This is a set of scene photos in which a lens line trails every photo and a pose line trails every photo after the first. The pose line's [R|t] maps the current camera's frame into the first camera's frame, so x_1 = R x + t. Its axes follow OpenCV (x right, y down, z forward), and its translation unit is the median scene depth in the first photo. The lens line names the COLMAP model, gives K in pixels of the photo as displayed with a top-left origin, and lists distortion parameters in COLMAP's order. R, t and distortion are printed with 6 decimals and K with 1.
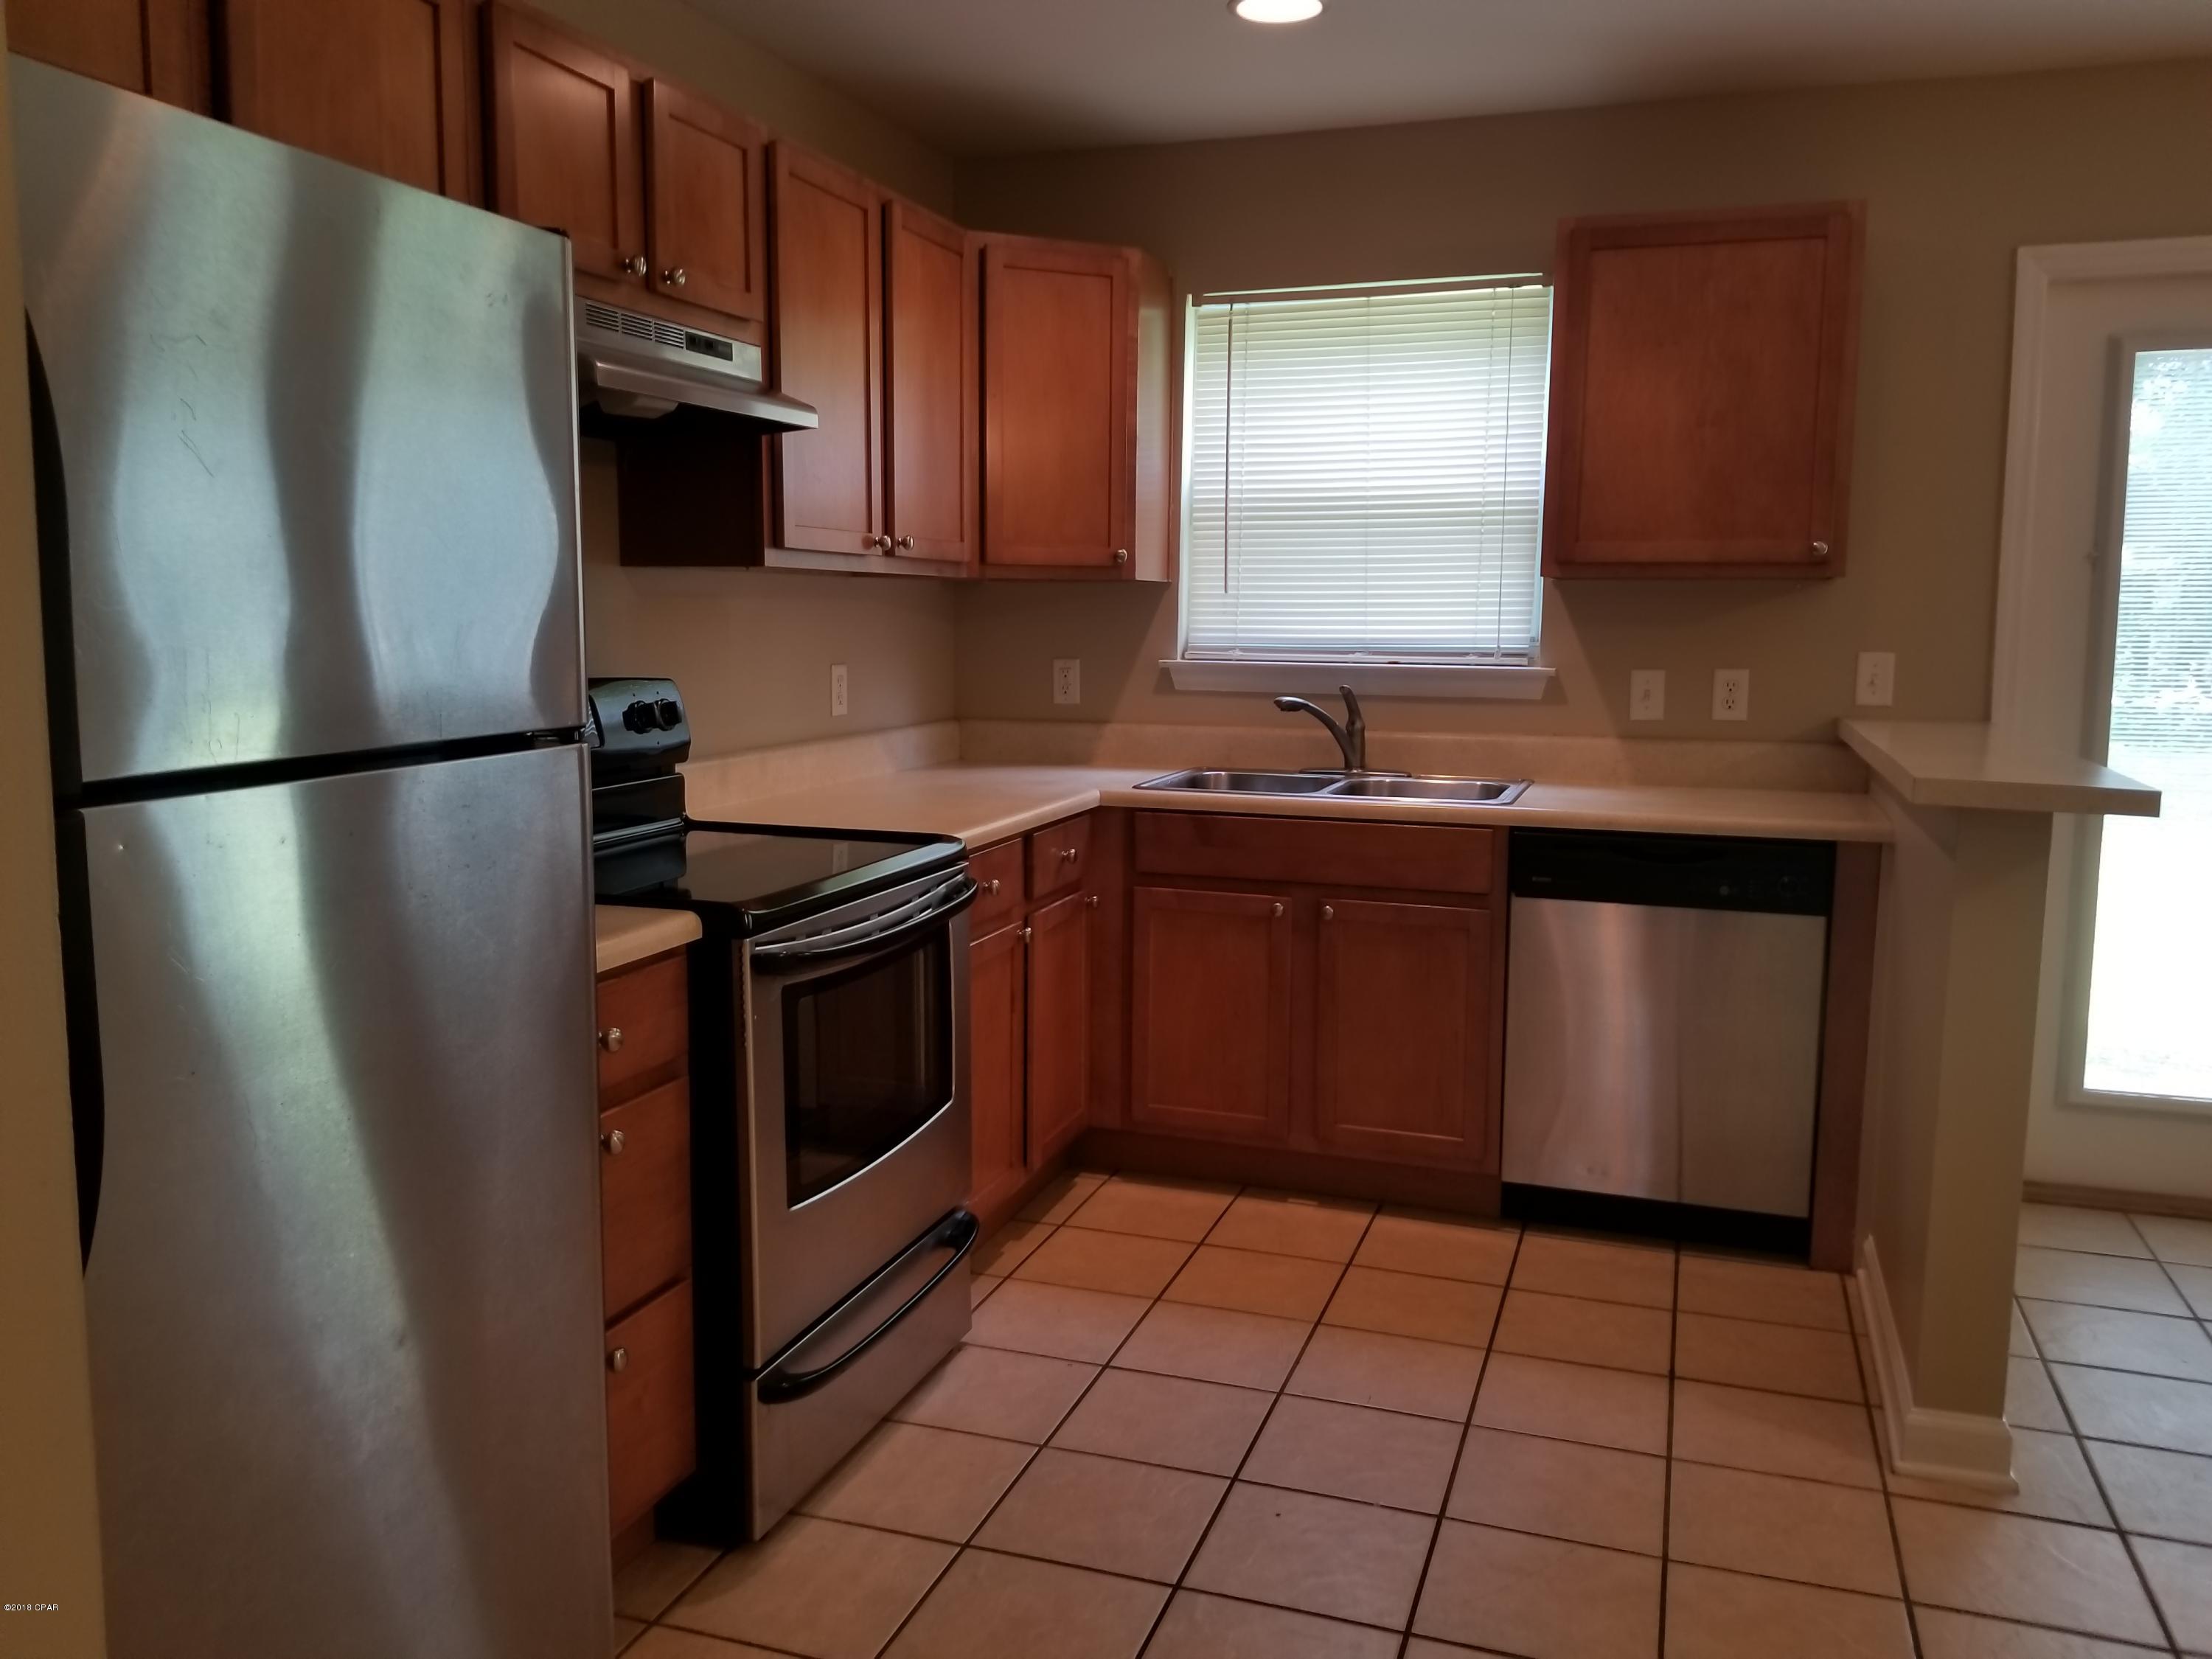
lens RADIAL K [[1717.3, 0, 1068.9], [0, 1717.3, 838.8], [0, 0, 1]] dist [0.033206, -0.070430]
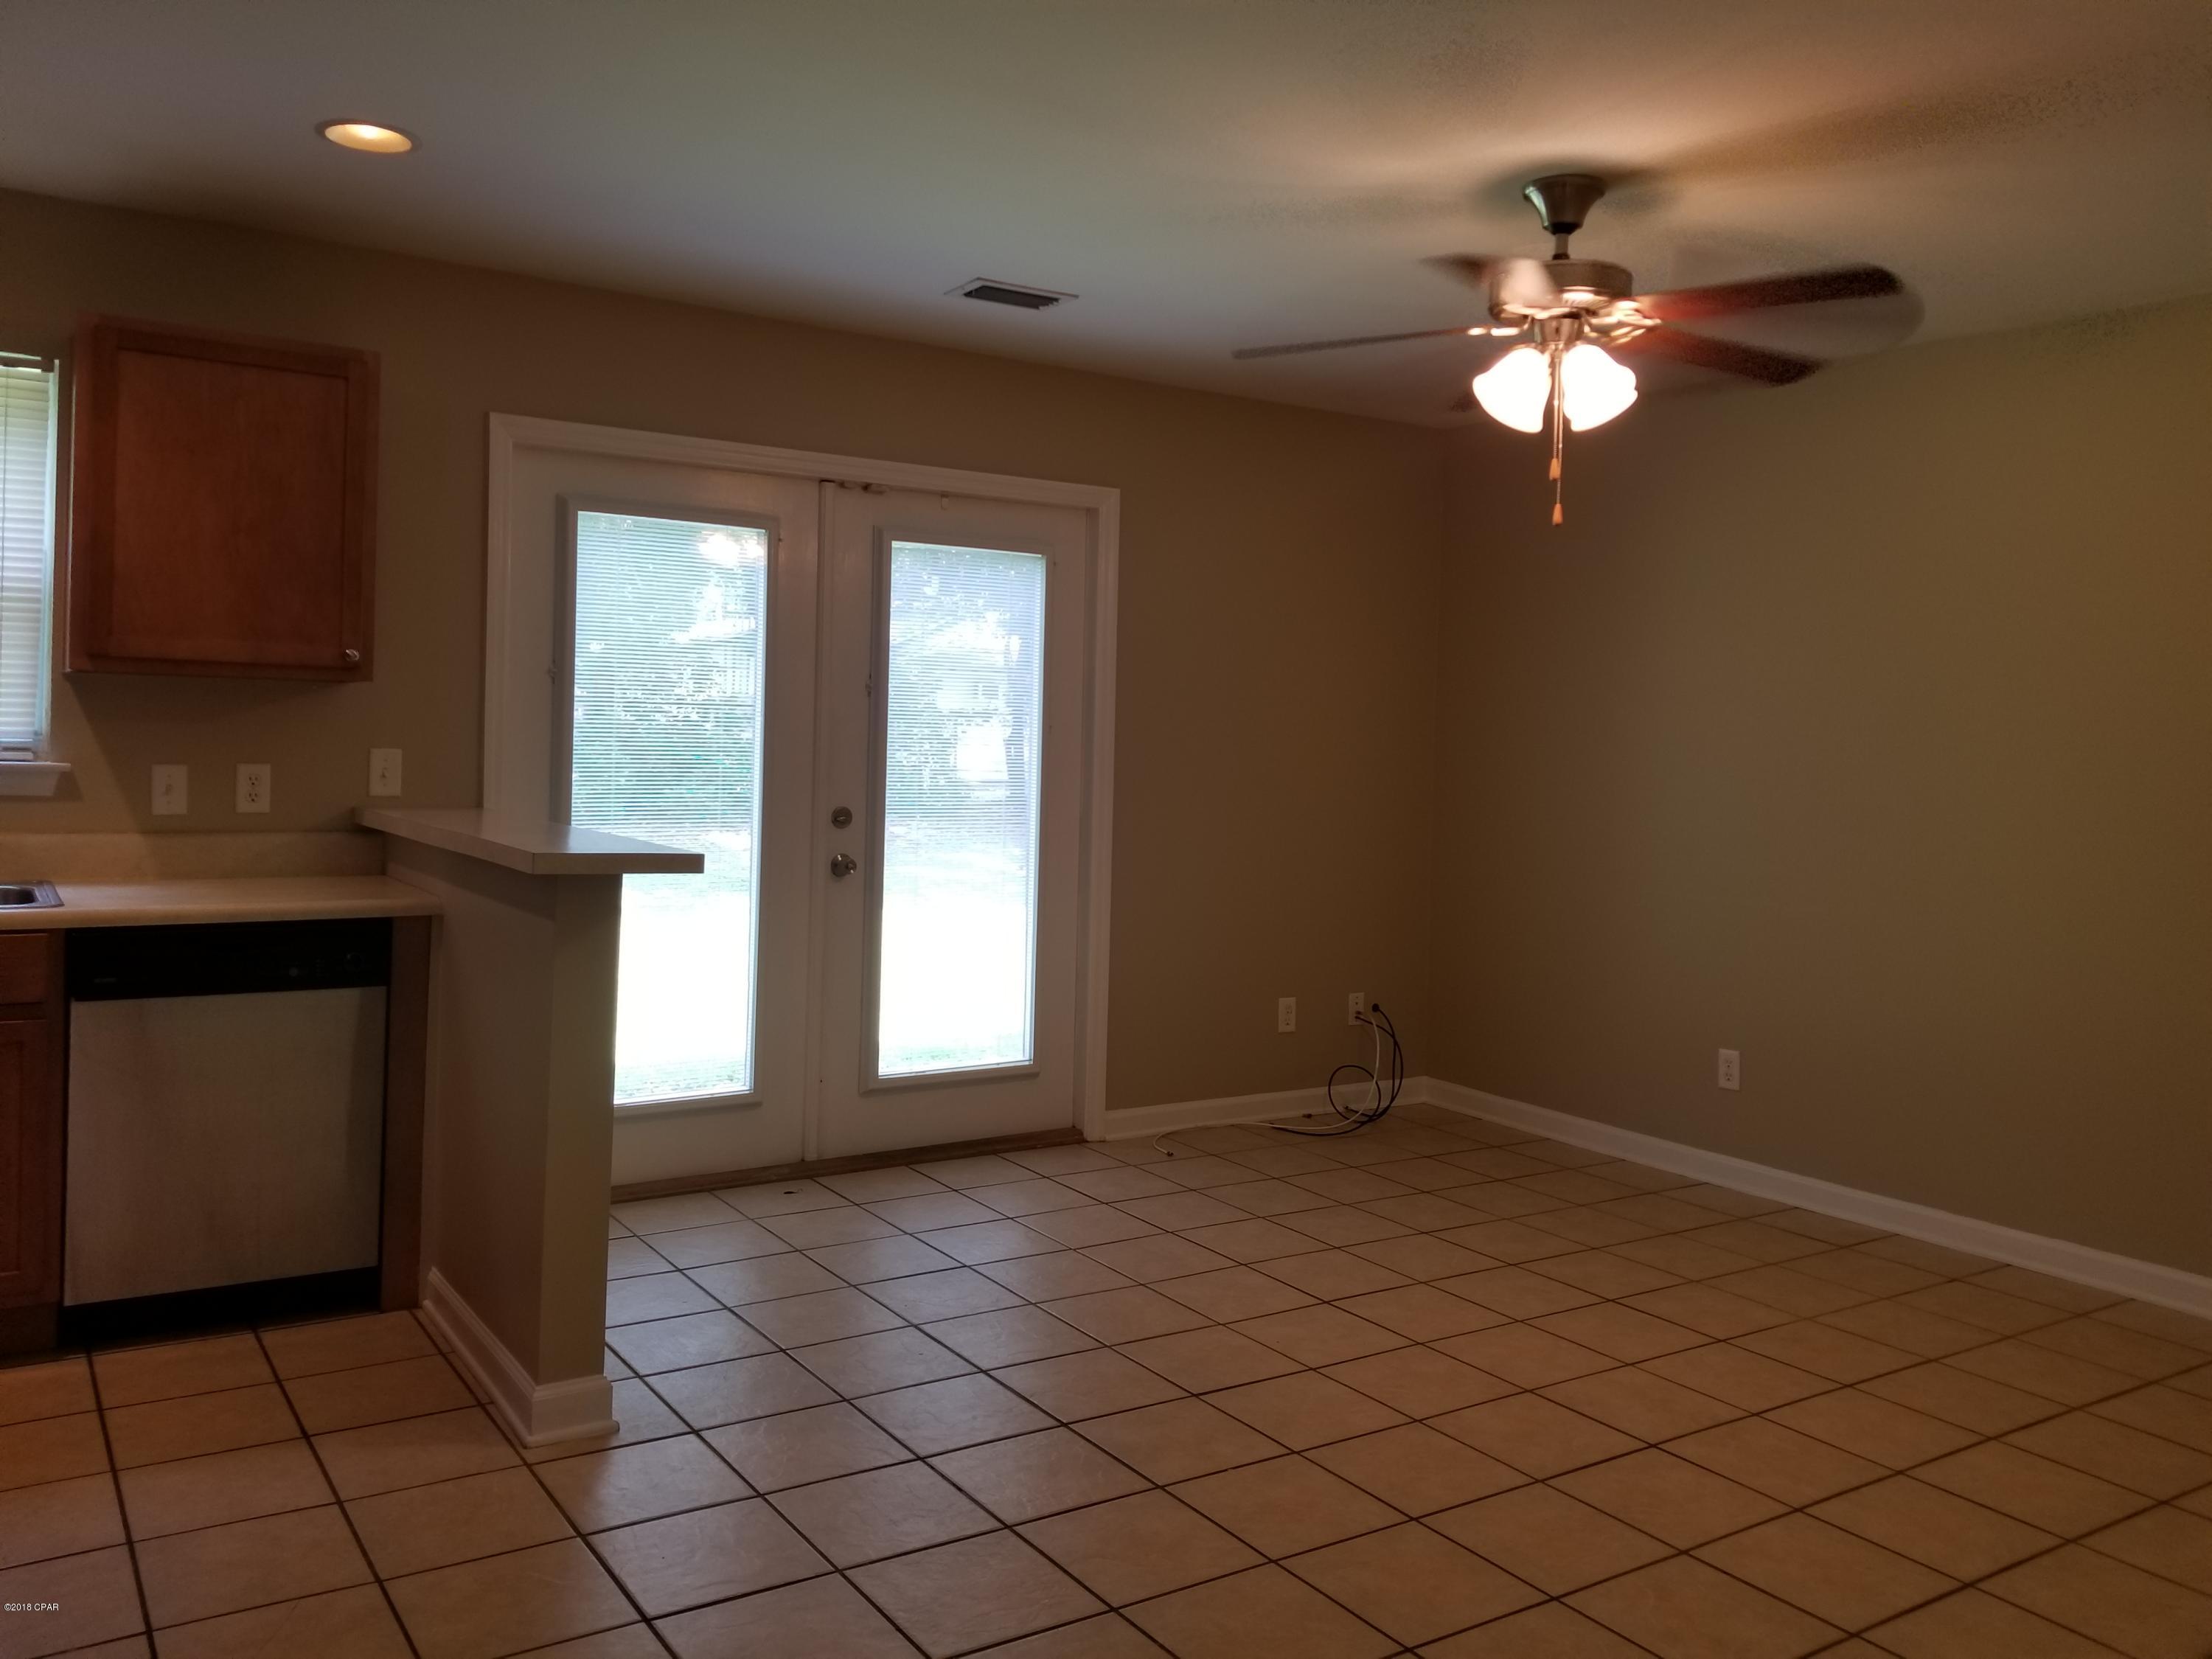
lens RADIAL K [[1717.3, 0, 1068.9], [0, 1717.3, 838.8], [0, 0, 1]] dist [0.033206, -0.070430]
pose [[0.601599, -0.037575, 0.797914, -0.168915], [0.080476, 0.996662, -0.013741, 0.001292], [-0.794734, 0.072479, 0.602615, -0.023269]]
